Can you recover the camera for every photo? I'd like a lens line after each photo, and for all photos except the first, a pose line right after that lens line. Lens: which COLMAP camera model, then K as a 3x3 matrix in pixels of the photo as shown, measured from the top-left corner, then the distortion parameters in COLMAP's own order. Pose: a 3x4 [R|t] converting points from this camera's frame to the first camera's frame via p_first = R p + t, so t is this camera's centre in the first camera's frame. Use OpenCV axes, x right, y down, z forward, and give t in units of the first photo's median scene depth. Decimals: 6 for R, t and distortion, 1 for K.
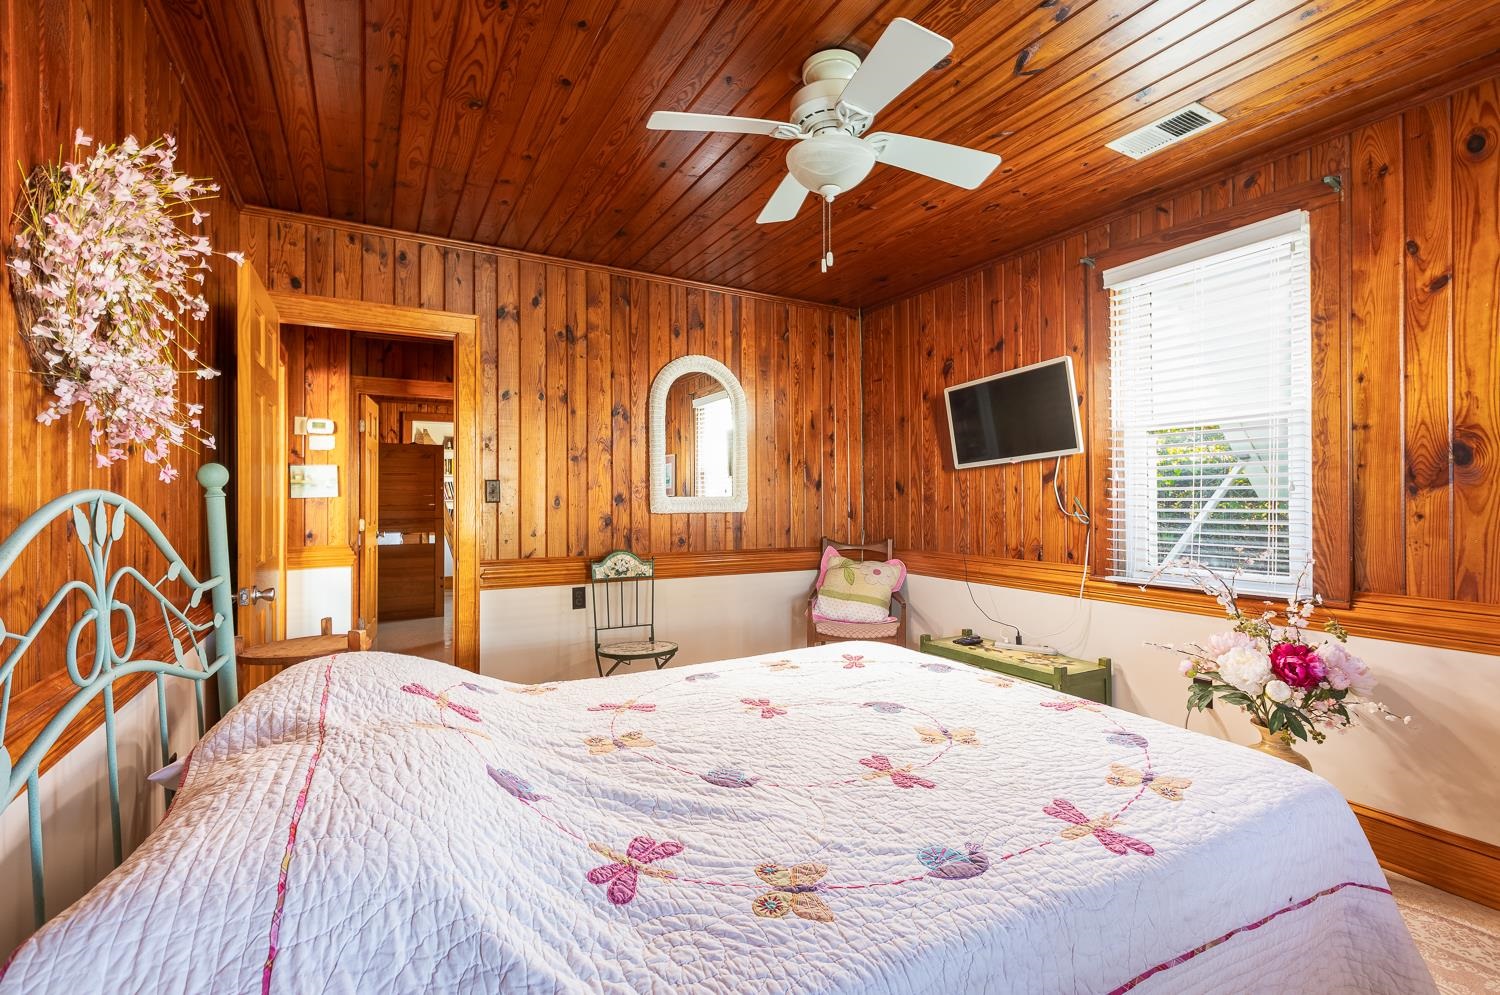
lens RADIAL K [[674.8, 0, 747.0], [0, 674.8, 495.7], [0, 0, 1]] dist [-0.000387, 0.000246]
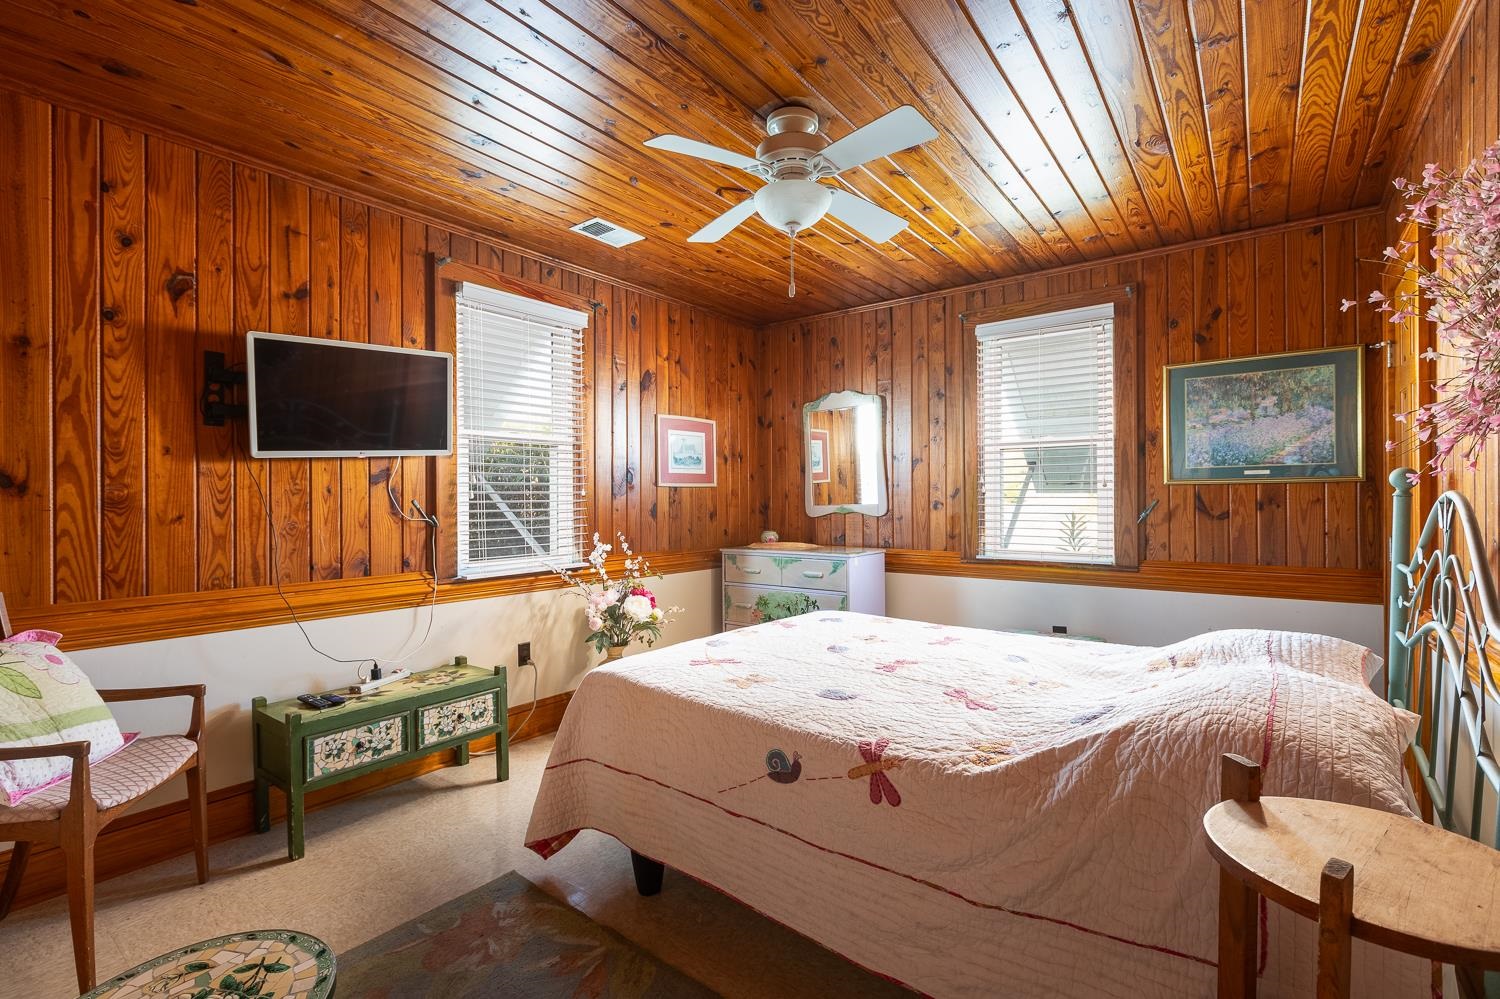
lens RADIAL K [[674.8, 0, 749.3], [0, 674.8, 500.5], [0, 0, 1]] dist [-0.000387, 0.000246]
pose [[-0.398376, -0.002586, 0.917218, -0.503678], [-0.000048, 0.999996, 0.002799, -0.000218], [-0.917222, 0.001071, -0.398375, 0.859229]]
